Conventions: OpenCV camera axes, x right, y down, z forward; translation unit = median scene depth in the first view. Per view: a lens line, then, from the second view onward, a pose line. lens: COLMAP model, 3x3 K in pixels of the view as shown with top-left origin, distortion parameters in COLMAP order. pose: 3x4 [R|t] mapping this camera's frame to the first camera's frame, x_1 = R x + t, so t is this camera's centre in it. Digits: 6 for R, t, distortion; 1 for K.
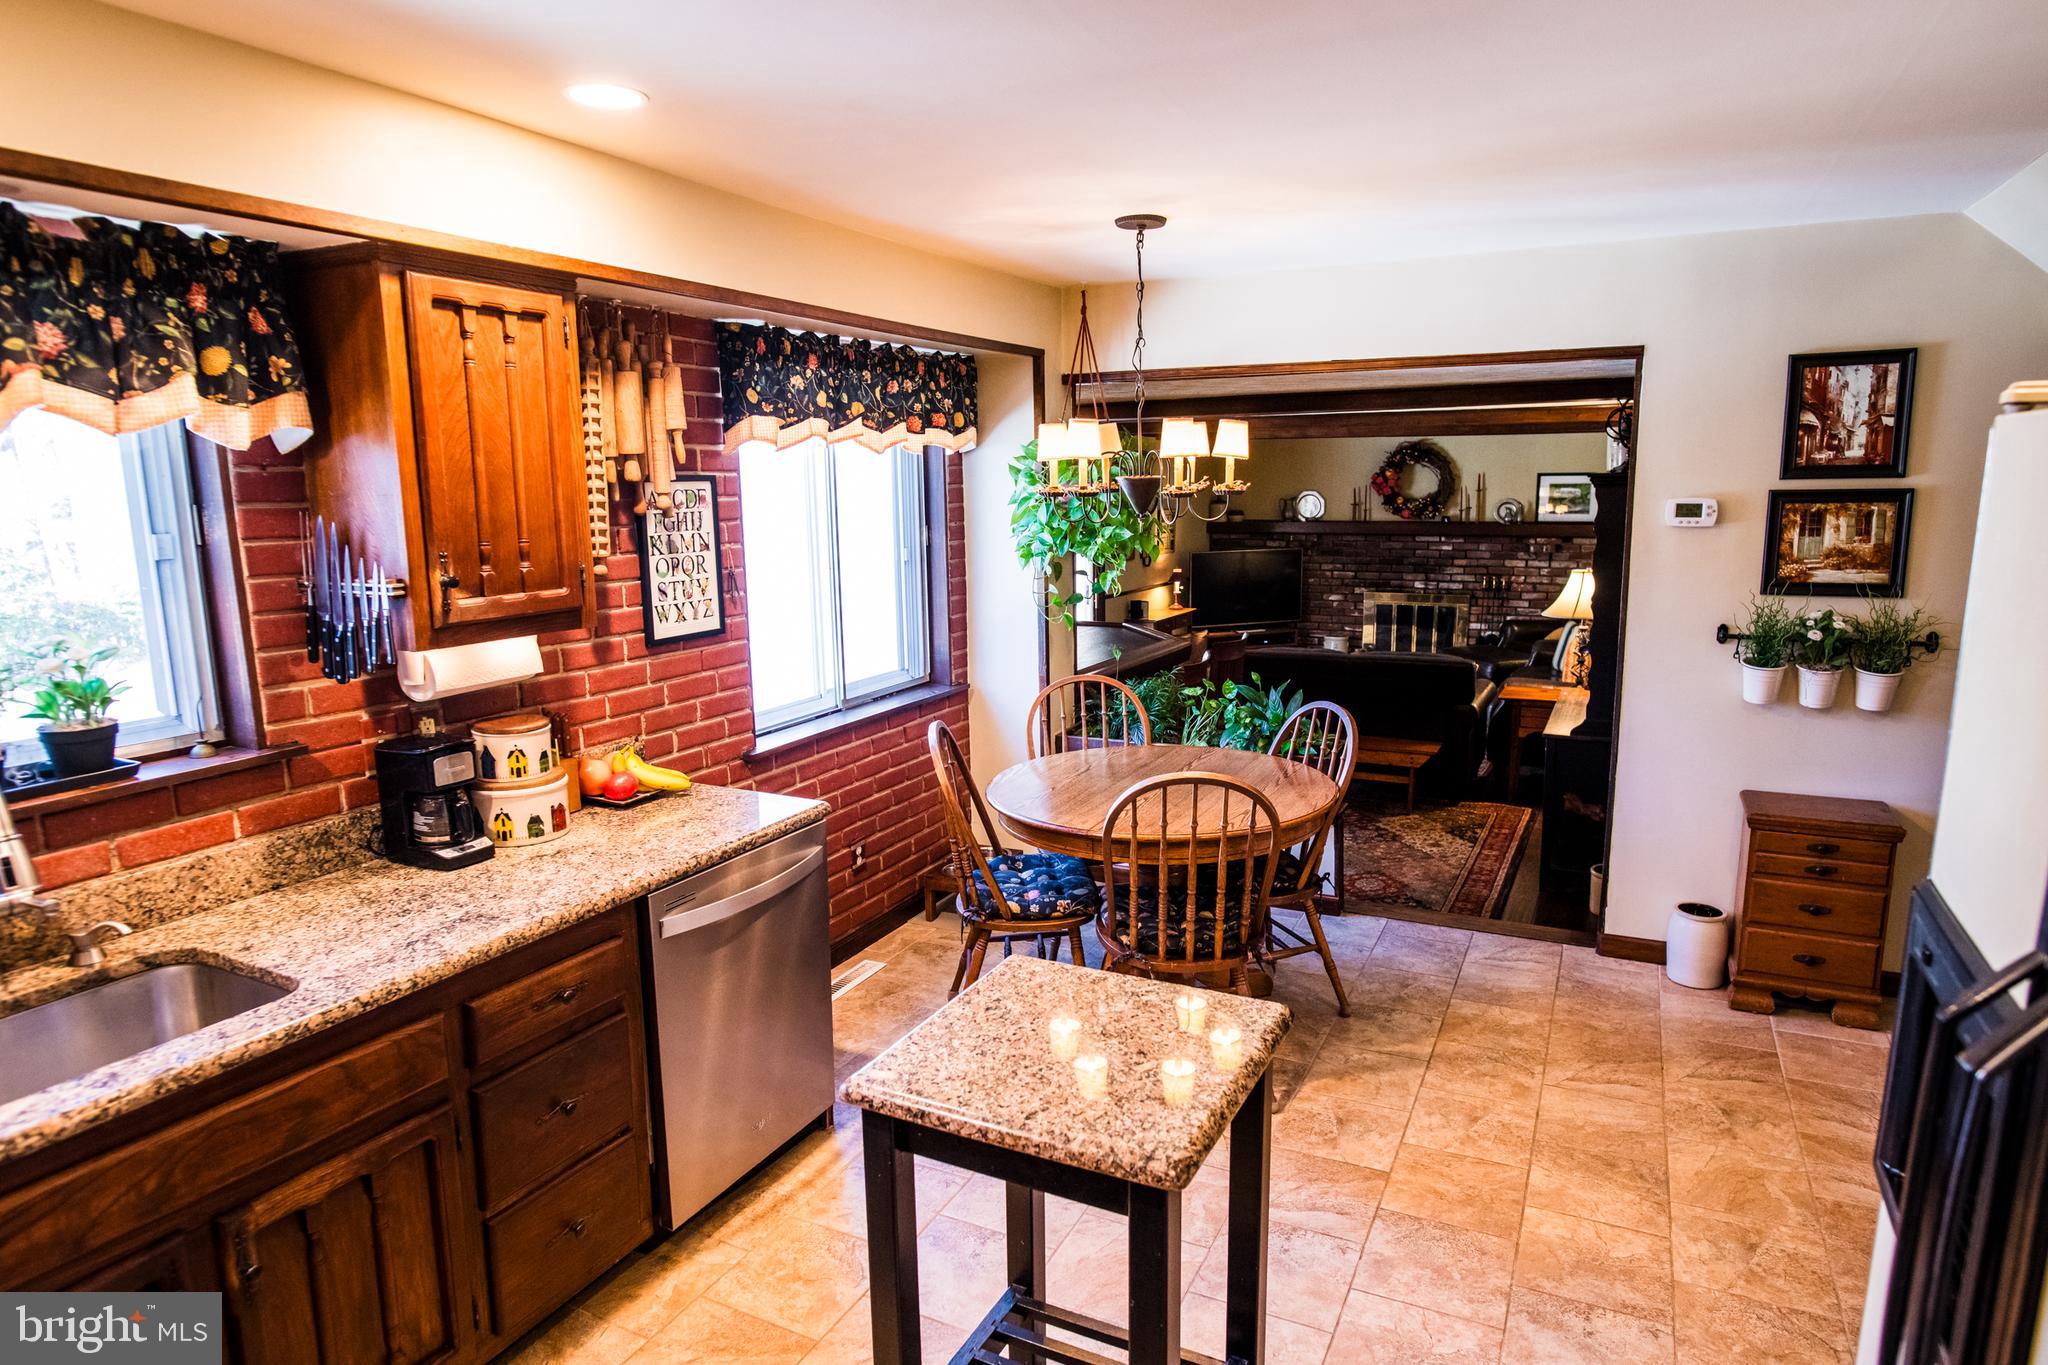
lens RADIAL K [[1190.5, 0, 1038.8], [0, 1190.5, 688.4], [0, 0, 1]] dist [-0.038949, 0.016660]
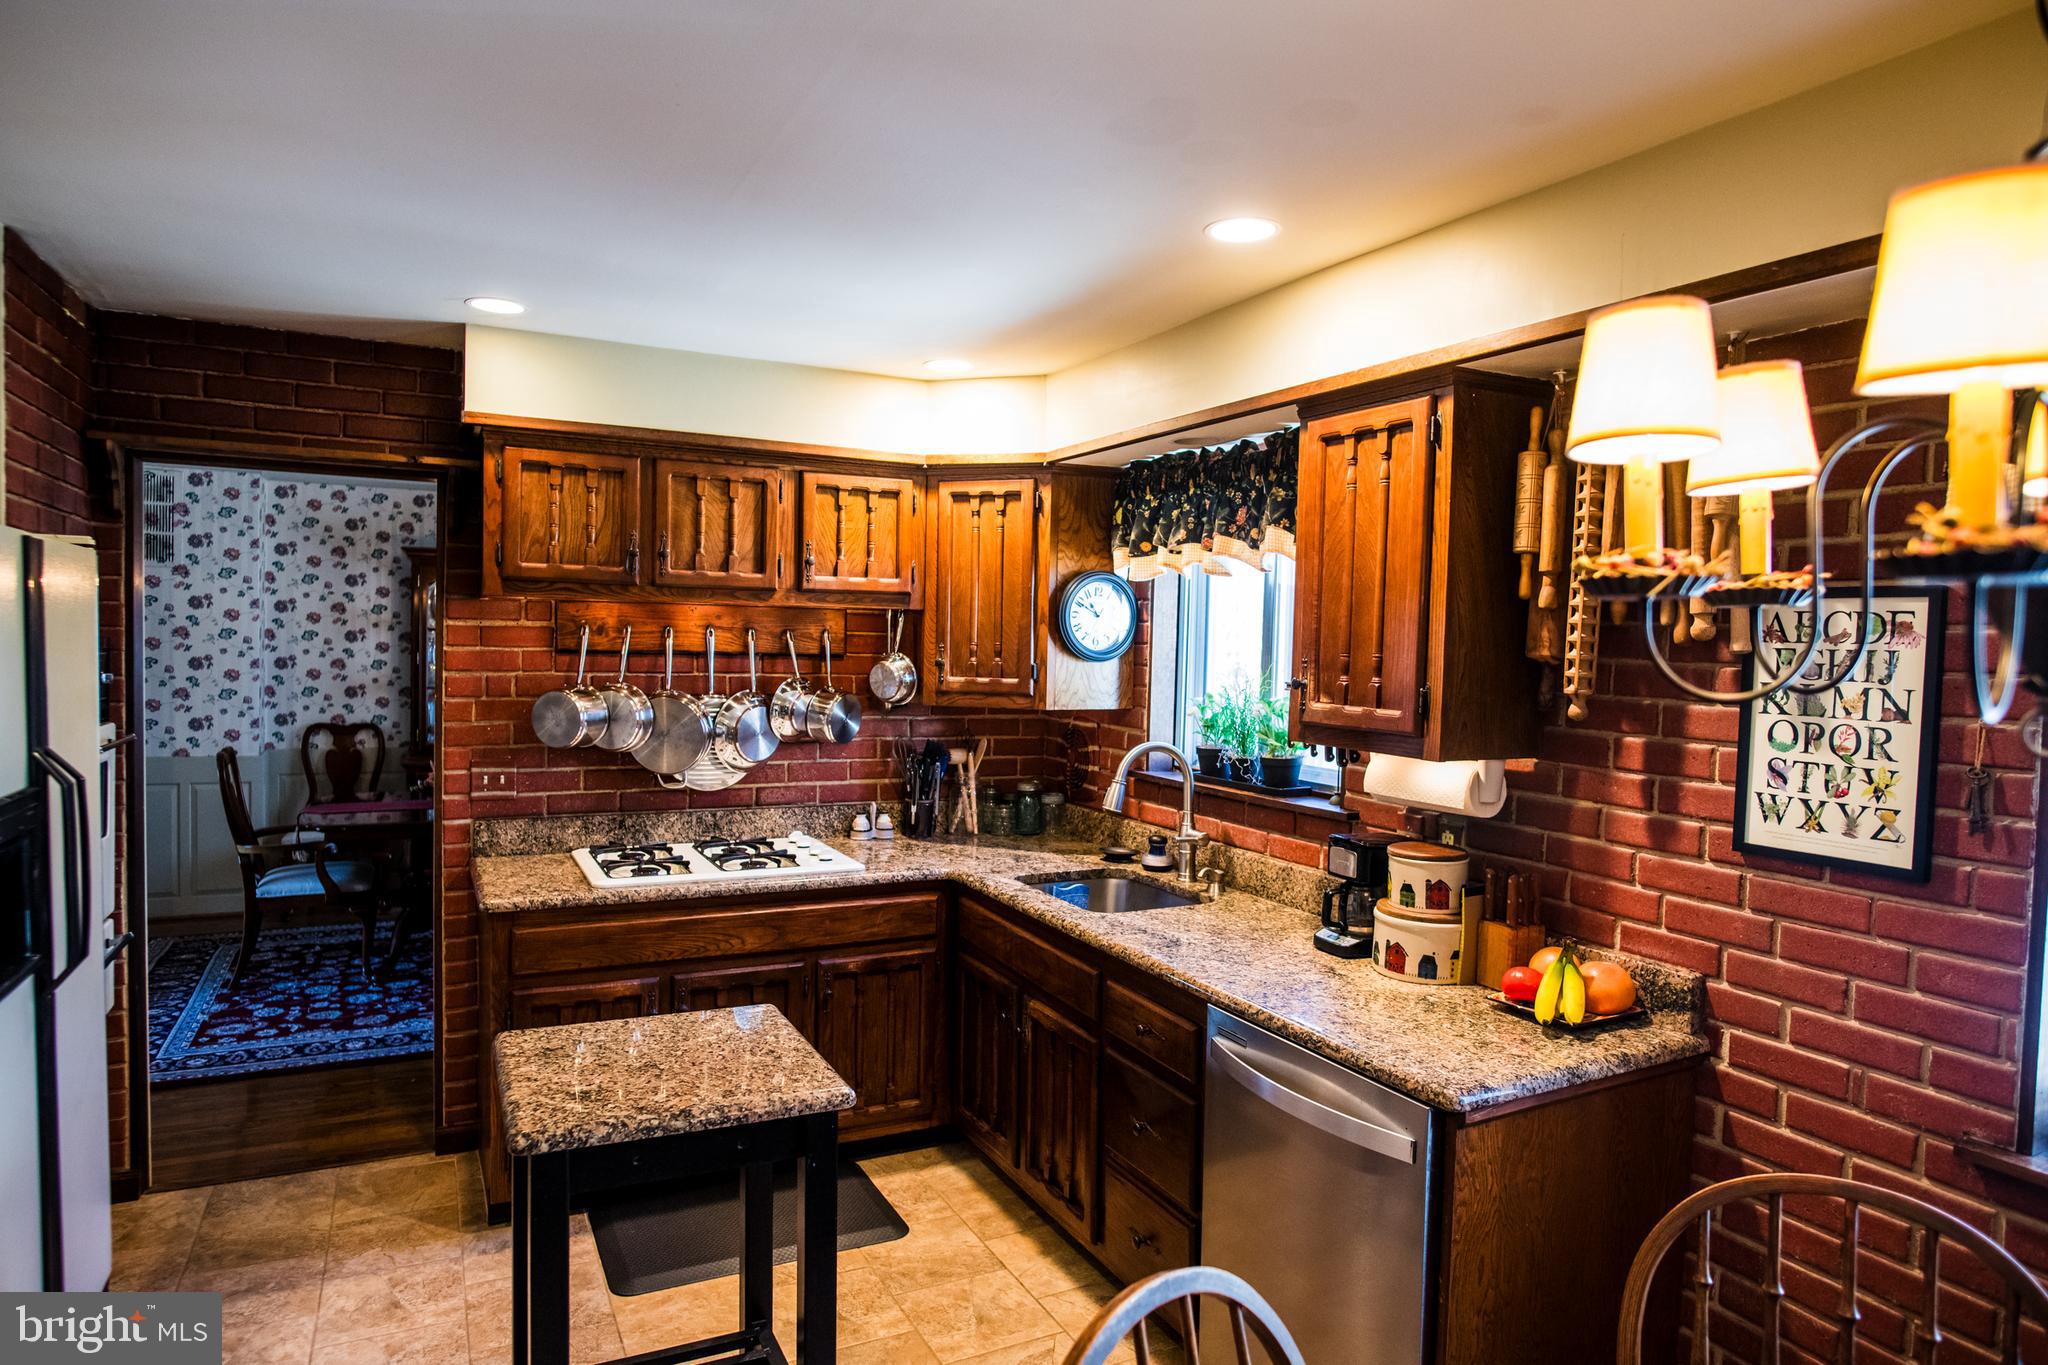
lens RADIAL K [[1195.1, 0, 1038.2], [0, 1195.1, 688.3], [0, 0, 1]] dist [-0.039524, 0.017981]
pose [[-0.586317, 0.030893, -0.809492, 0.311853], [-0.159764, 0.975237, 0.152936, -0.119949], [0.794171, 0.218996, -0.566862, 0.785613]]
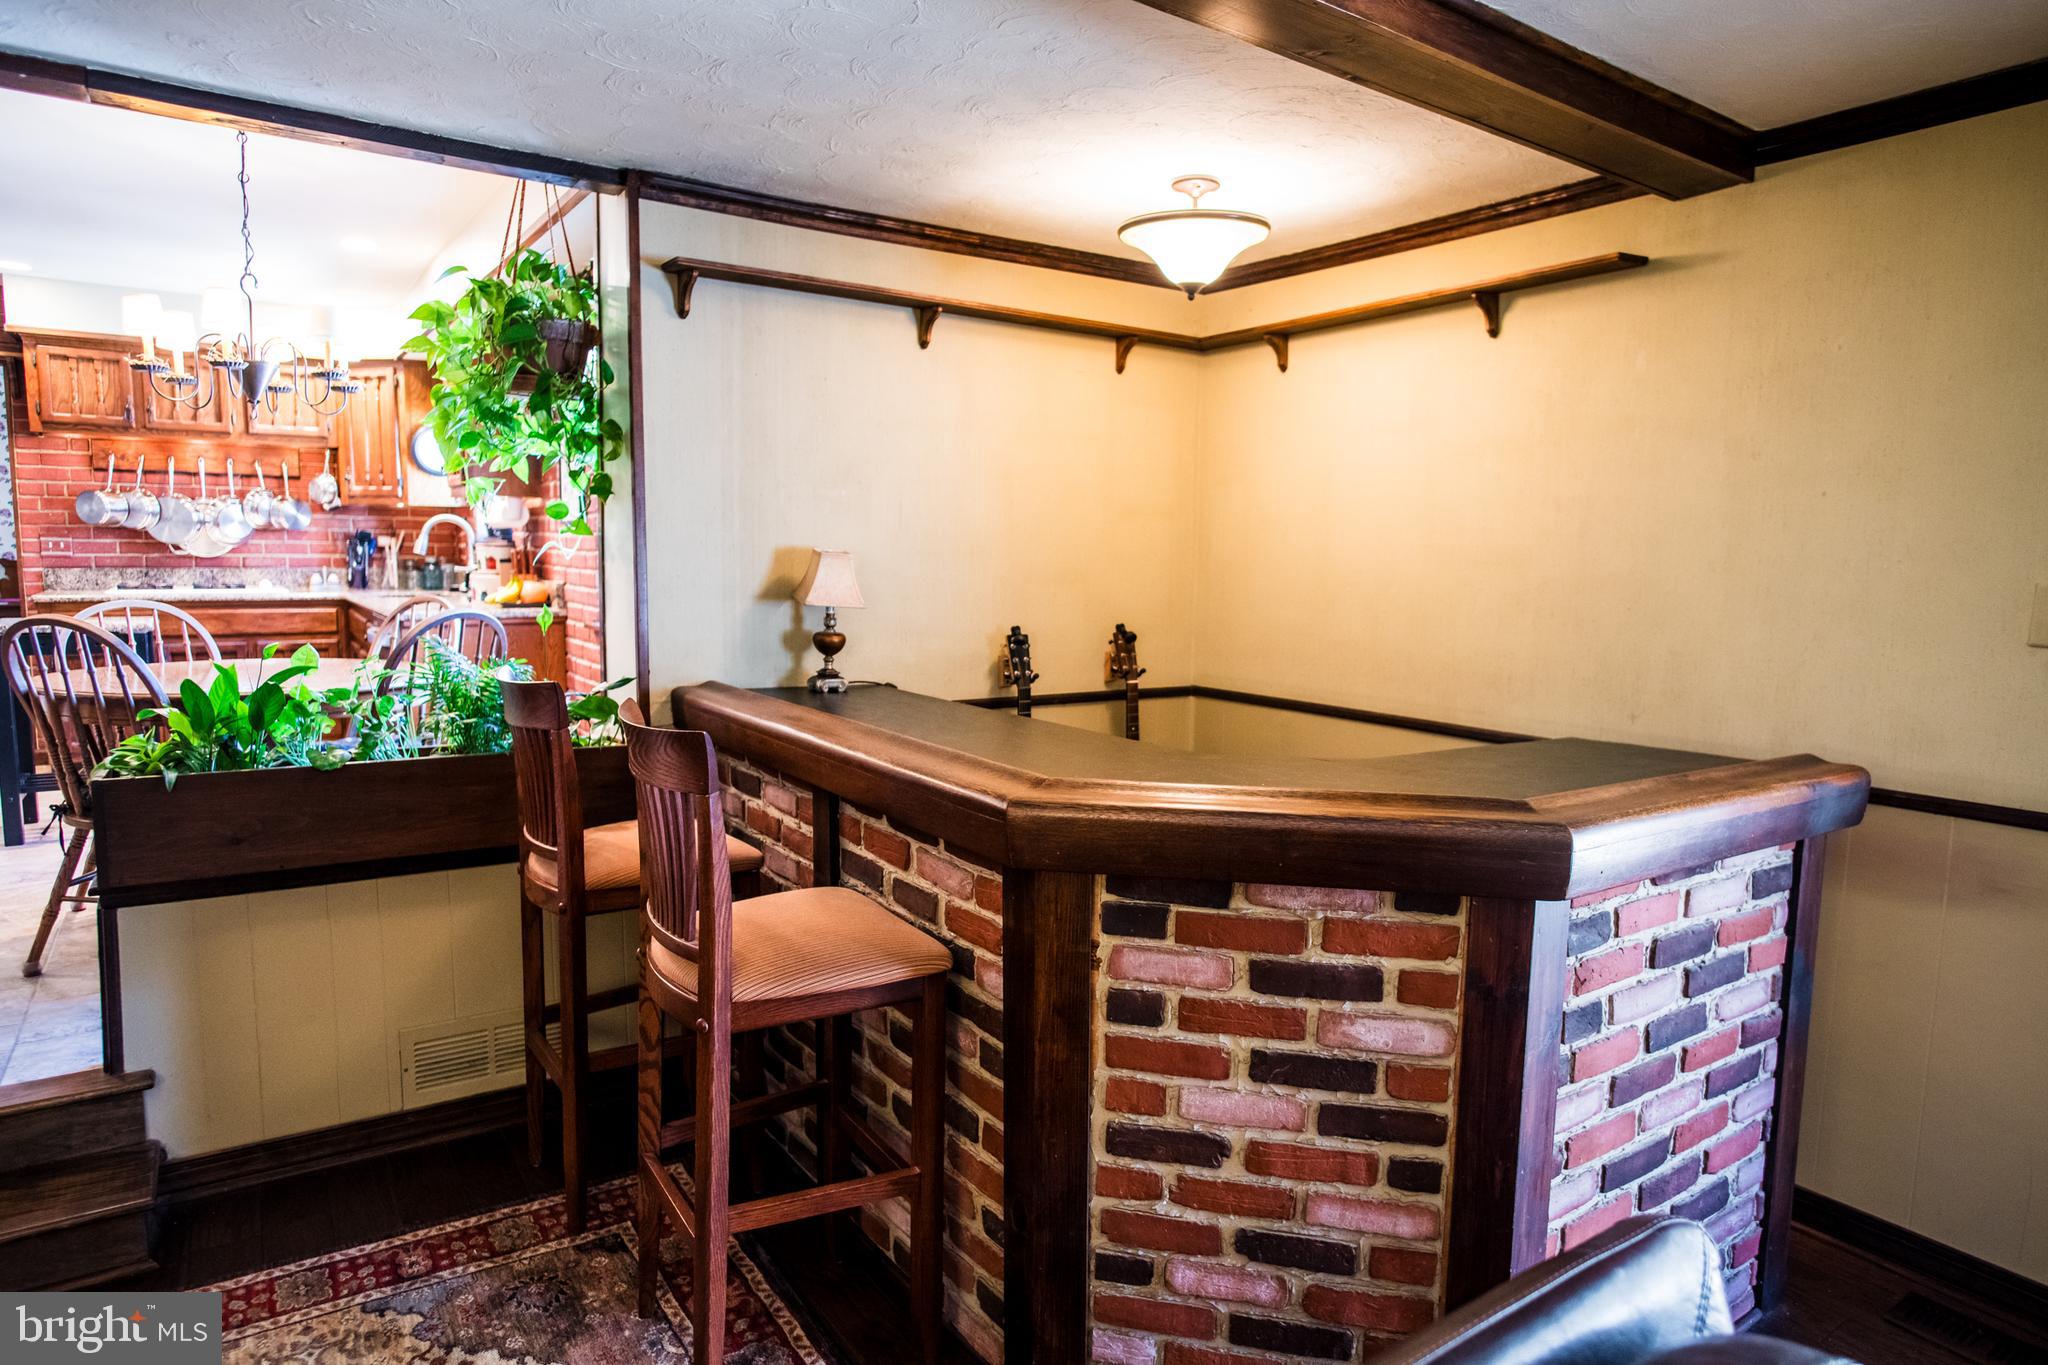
lens RADIAL K [[1176.9, 0, 1037.0], [0, 1176.9, 689.6], [0, 0, 1]] dist [-0.038954, 0.015853]
pose [[-0.469190, 0.107162, -0.876571, 0.537803], [-0.166607, 0.964043, 0.207033, -0.181908], [0.867239, 0.243181, -0.434465, 1.673077]]
